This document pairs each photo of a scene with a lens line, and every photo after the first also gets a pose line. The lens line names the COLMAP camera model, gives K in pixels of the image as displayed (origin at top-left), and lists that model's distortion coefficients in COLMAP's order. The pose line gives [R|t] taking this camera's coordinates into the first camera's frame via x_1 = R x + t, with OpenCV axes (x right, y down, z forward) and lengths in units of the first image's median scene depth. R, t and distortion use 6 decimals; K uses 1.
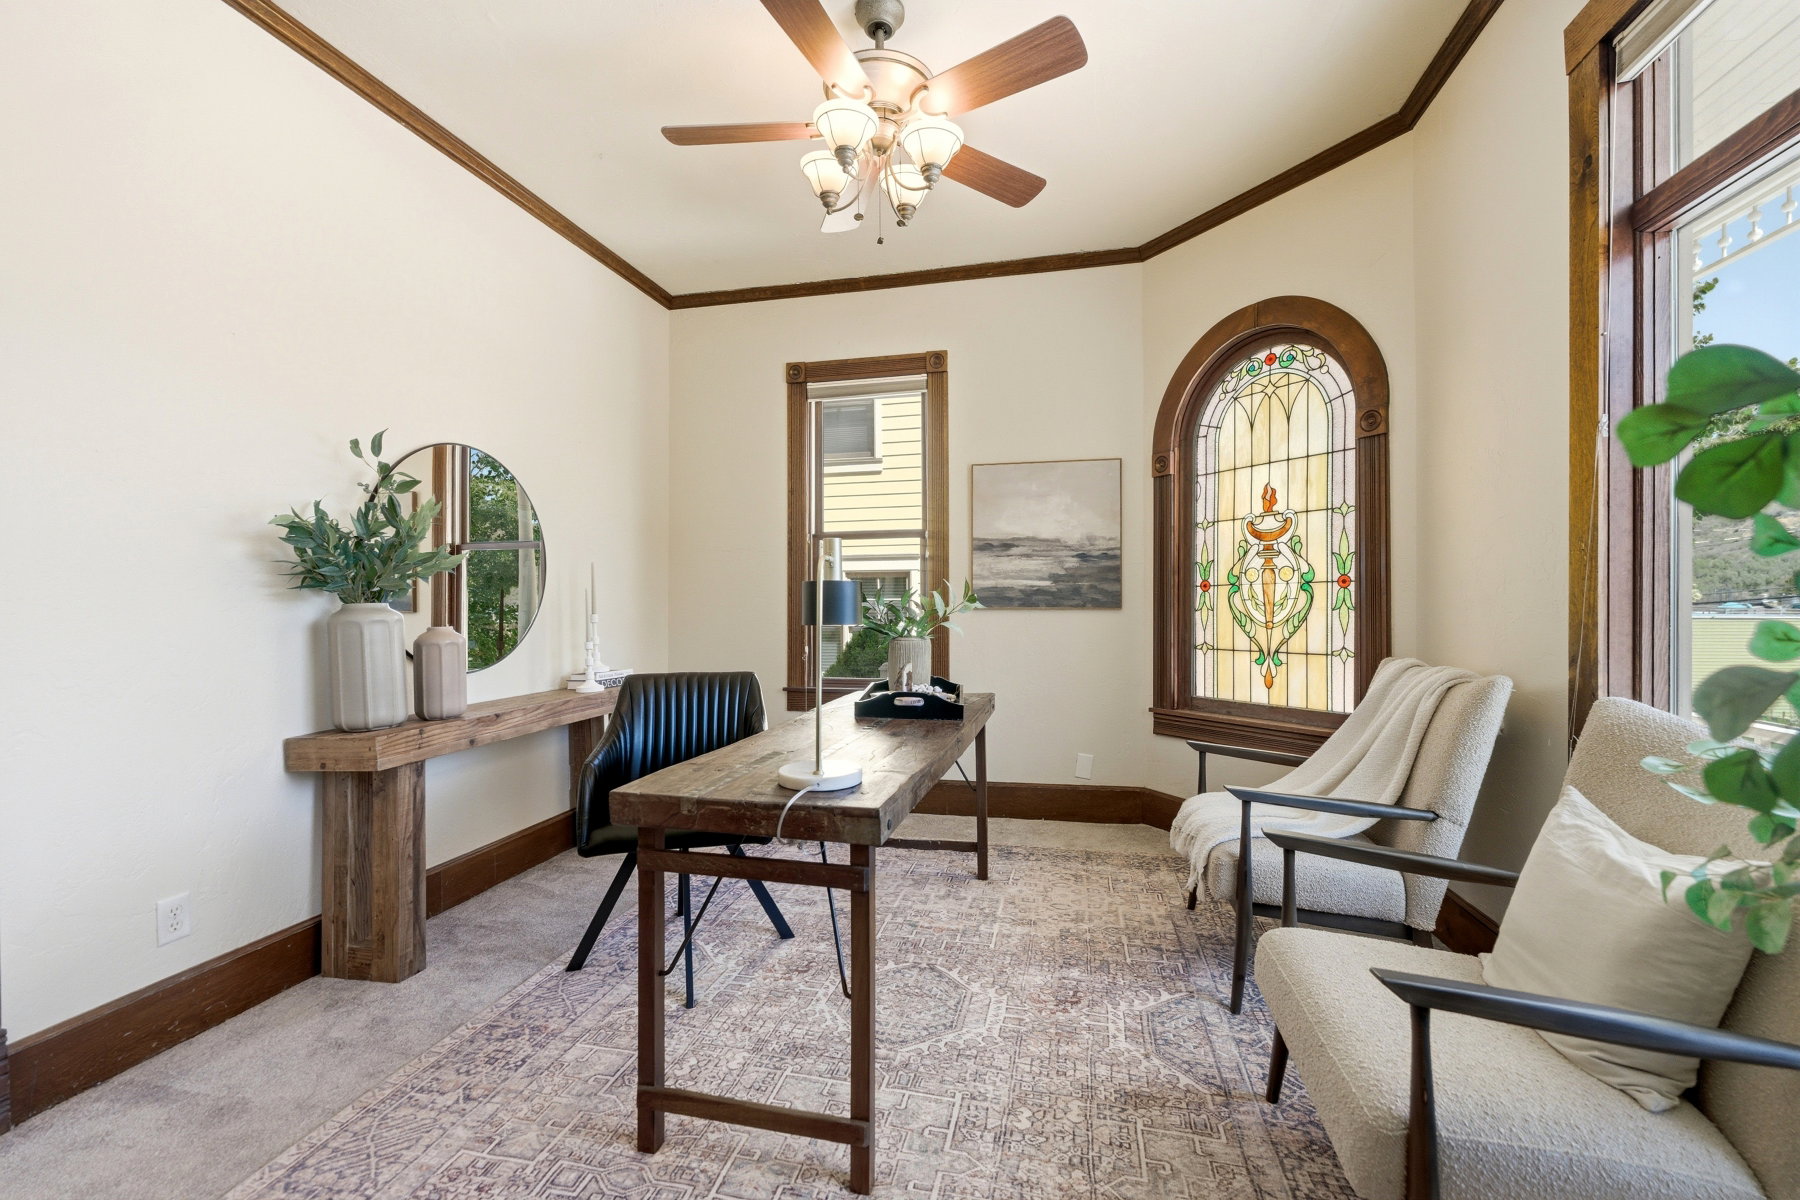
lens RADIAL K [[746.3, 0, 901.9], [0, 746.3, 602.9], [0, 0, 1]] dist [0.013476, 0.001578]
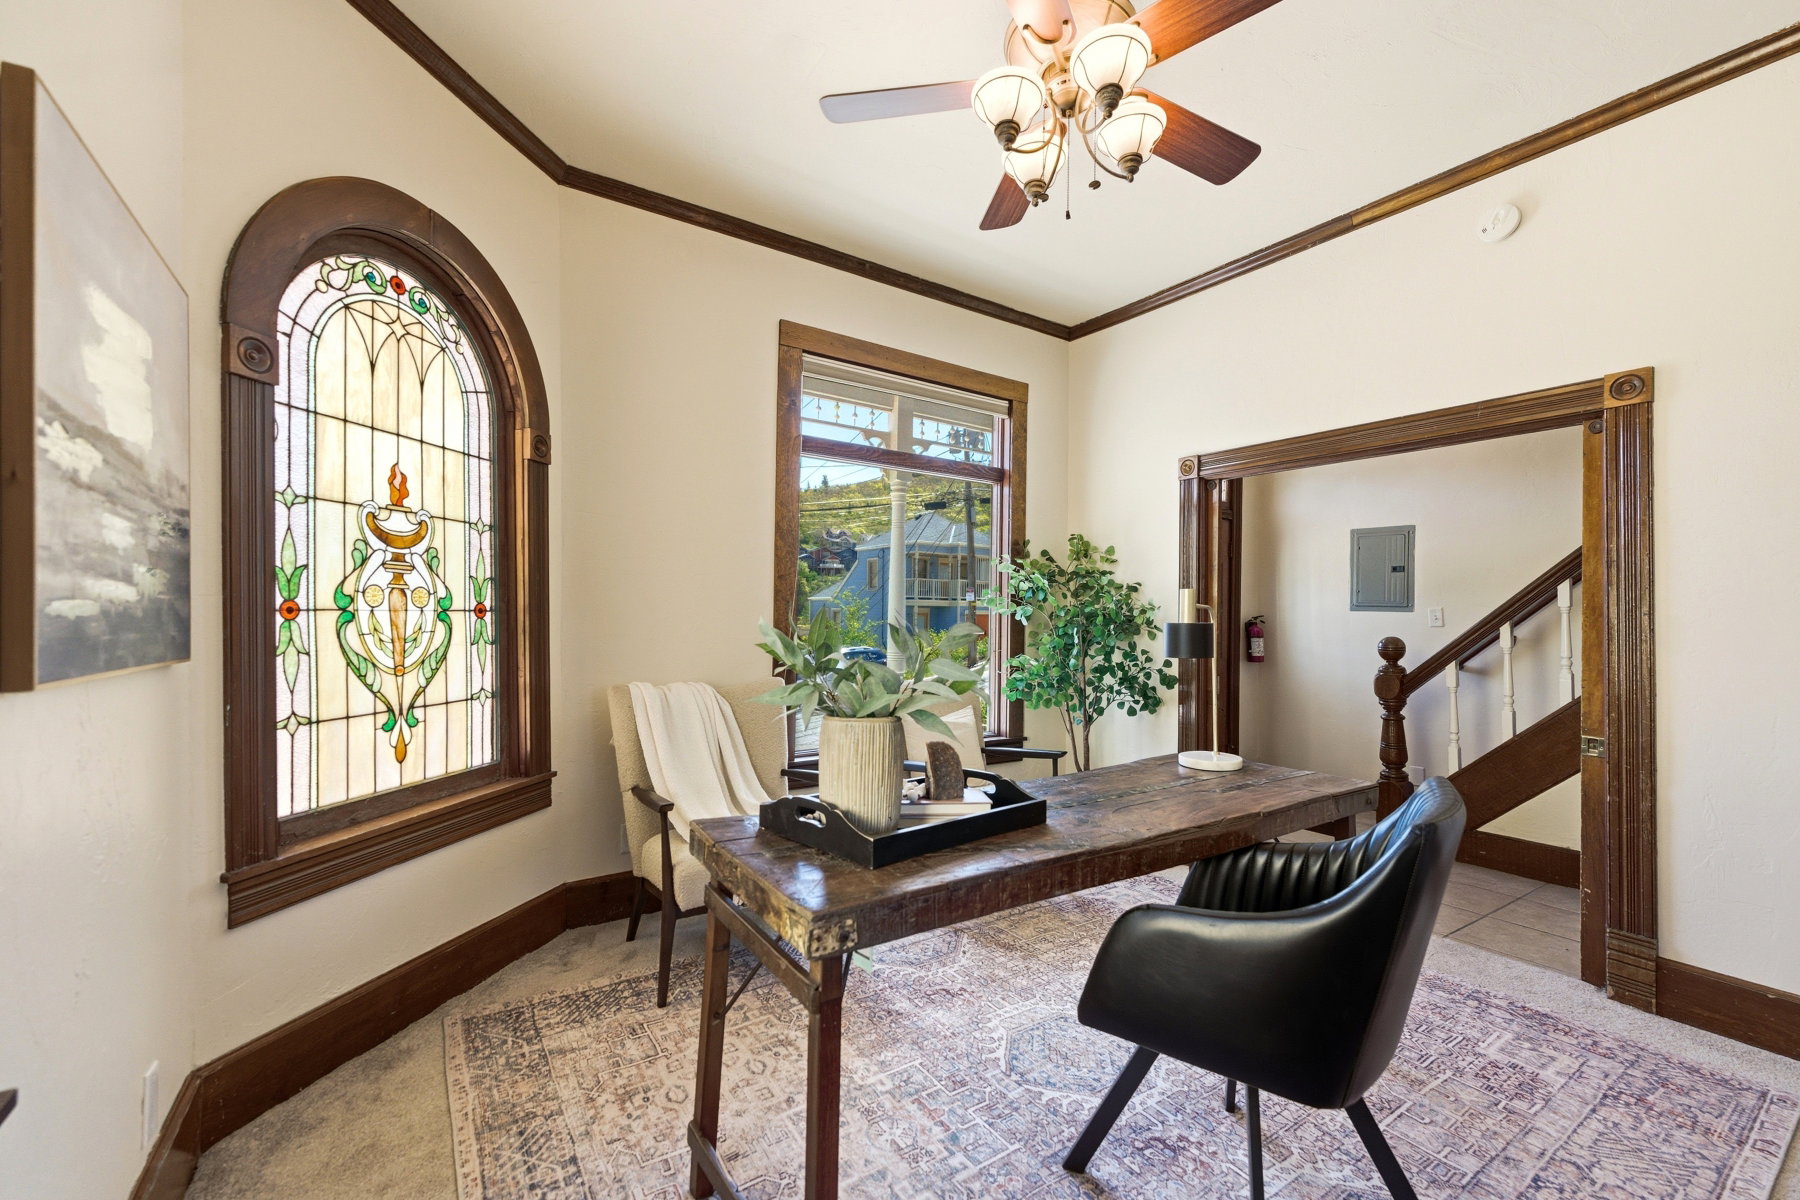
lens RADIAL K [[746.3, 0, 903.6], [0, 746.3, 603.5], [0, 0, 1]] dist [0.013476, 0.001578]
pose [[-0.729911, 0.011314, 0.683448, -0.320911], [-0.003310, 0.999793, -0.020086, -0.019719], [-0.683534, -0.016923, -0.729723, 1.191798]]
